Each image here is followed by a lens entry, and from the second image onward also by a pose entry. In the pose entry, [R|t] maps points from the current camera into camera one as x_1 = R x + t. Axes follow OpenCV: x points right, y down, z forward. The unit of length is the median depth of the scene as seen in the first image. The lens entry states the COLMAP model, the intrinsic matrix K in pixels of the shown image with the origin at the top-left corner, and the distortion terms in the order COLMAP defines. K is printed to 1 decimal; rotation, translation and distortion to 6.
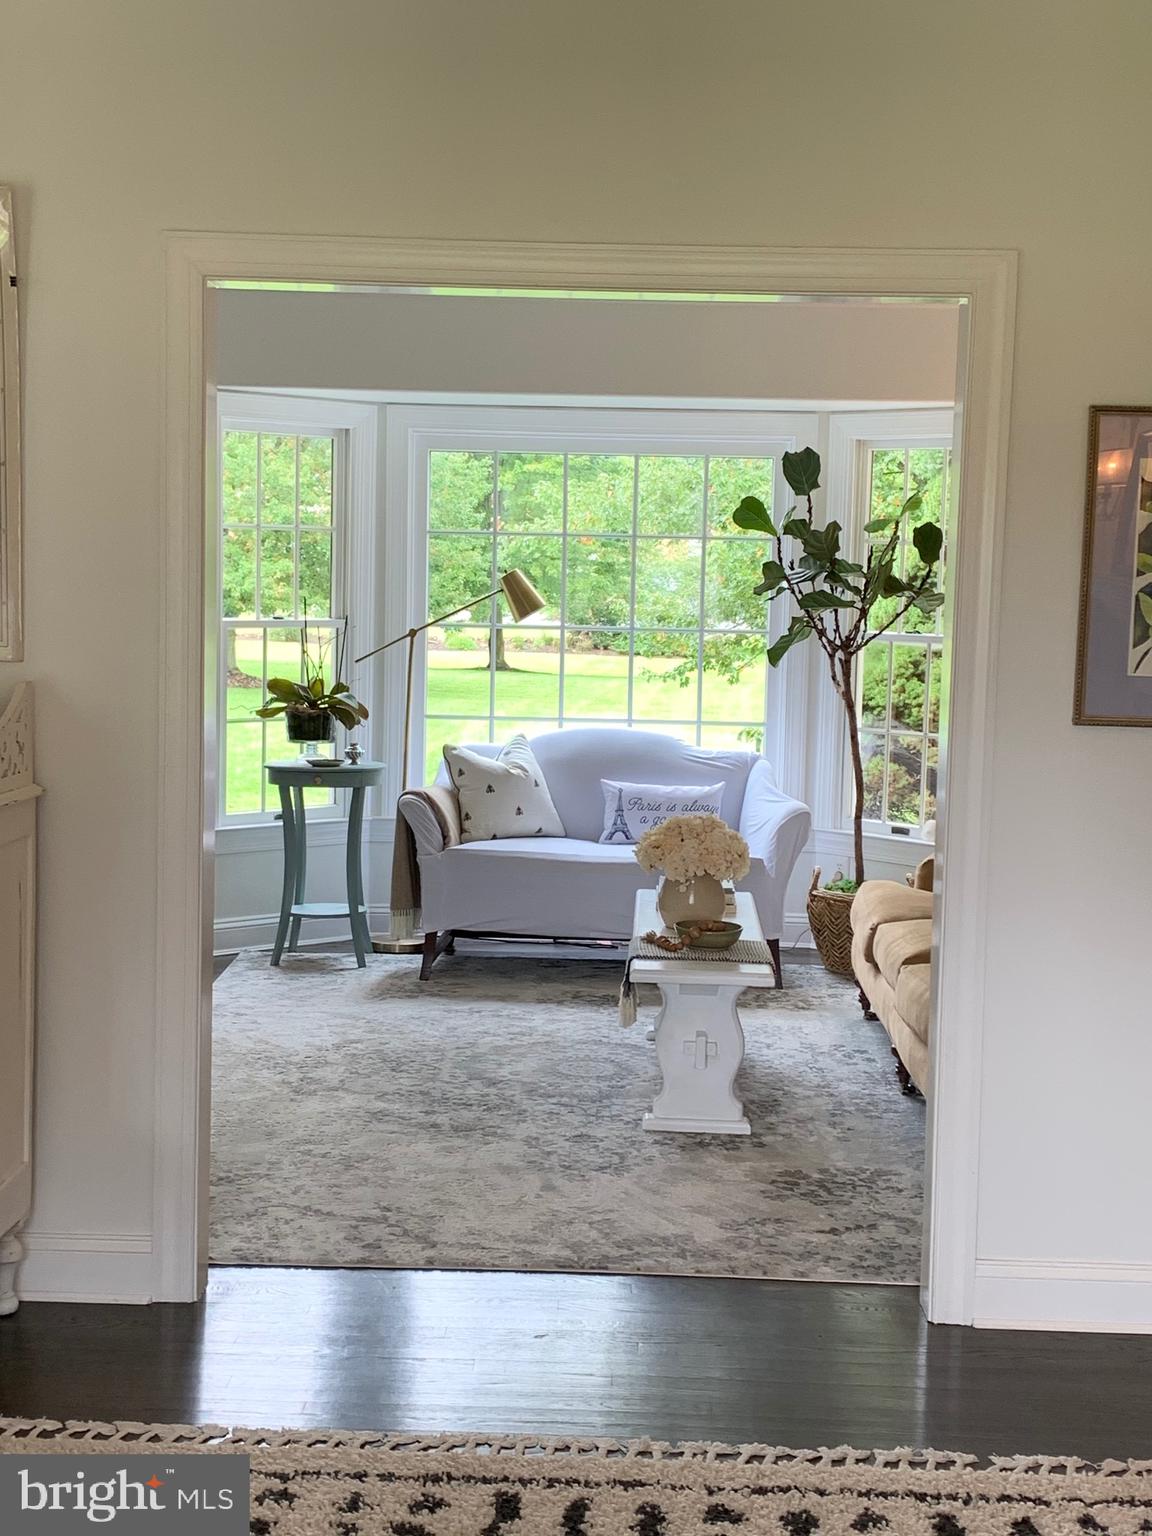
lens RADIAL K [[2200.3, 0, 576.0], [0, 2200.3, 768.0], [0, 0, 1]] dist [0.129845, -0.005273]
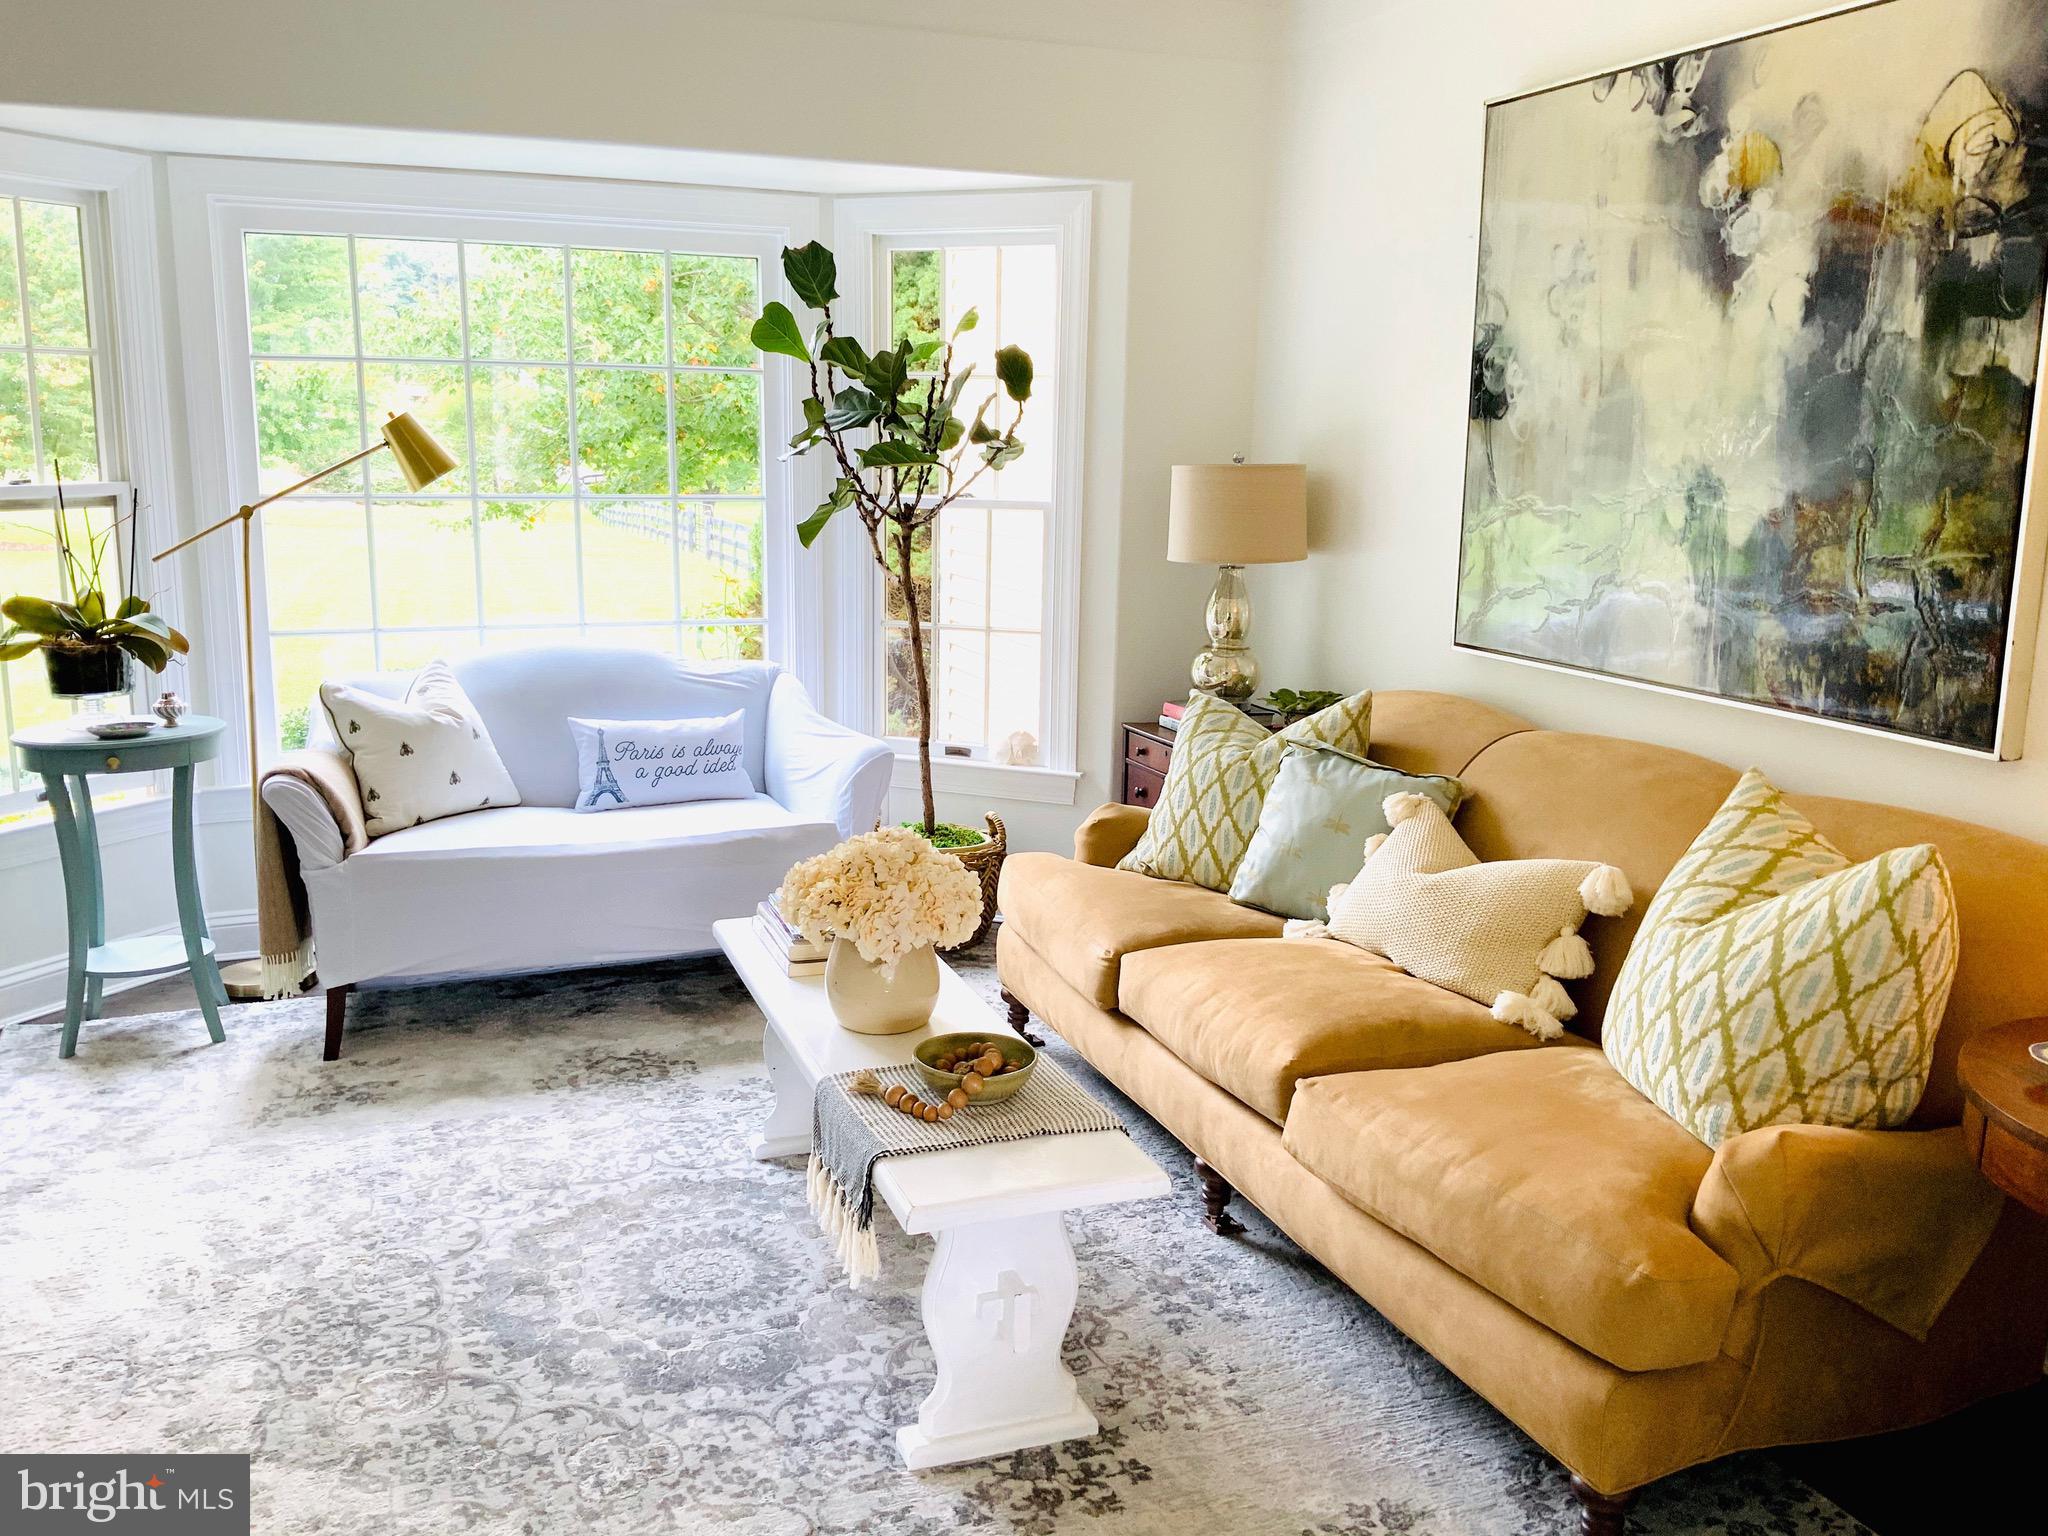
lens RADIAL K [[1683.9, 0, 1024.0], [0, 1683.9, 768.0], [0, 0, 1]] dist [0.093037, -0.204080]
pose [[0.921551, -0.086596, 0.378477, -0.061013], [0.044720, 0.991996, 0.118082, -0.036559], [-0.385673, -0.091893, 0.918048, 0.455662]]
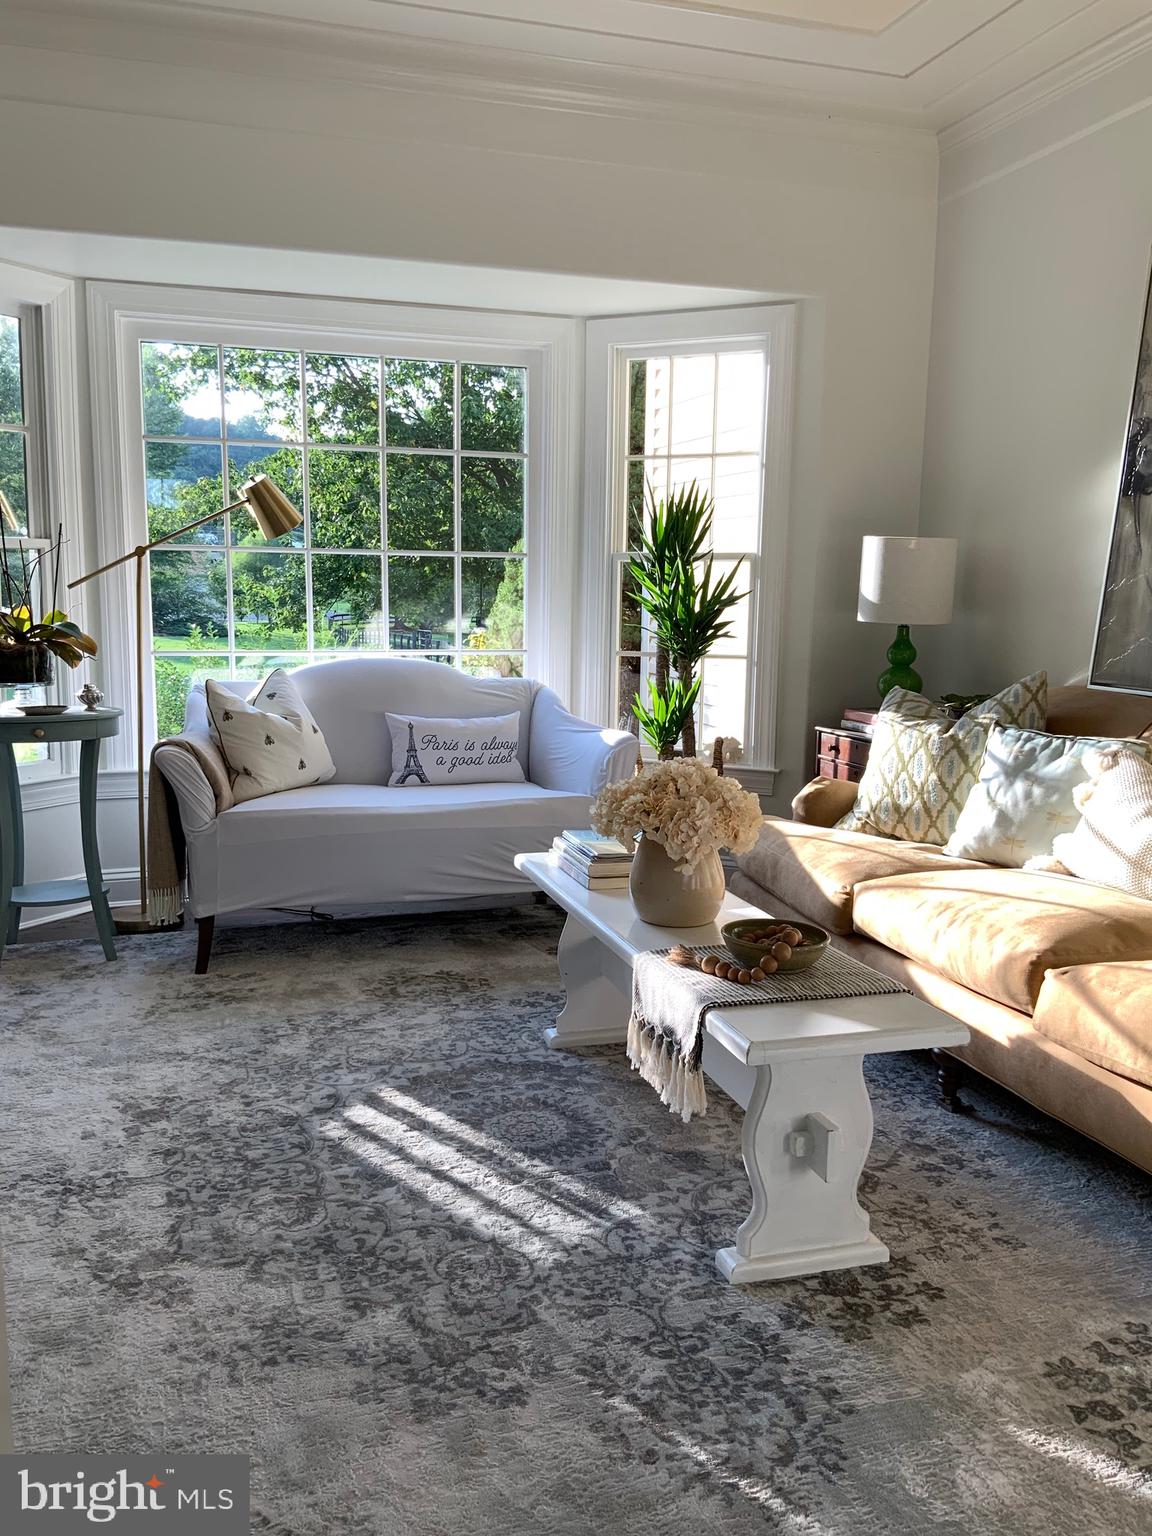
lens RADIAL K [[1262.9, 0, 576.0], [0, 1262.9, 768.0], [0, 0, 1]] dist [0.093037, -0.204080]
pose [[0.942982, -0.058893, 0.327591, -0.084954], [0.041412, 0.997333, 0.060093, -0.001161], [-0.330257, -0.043100, 0.942907, 0.497440]]
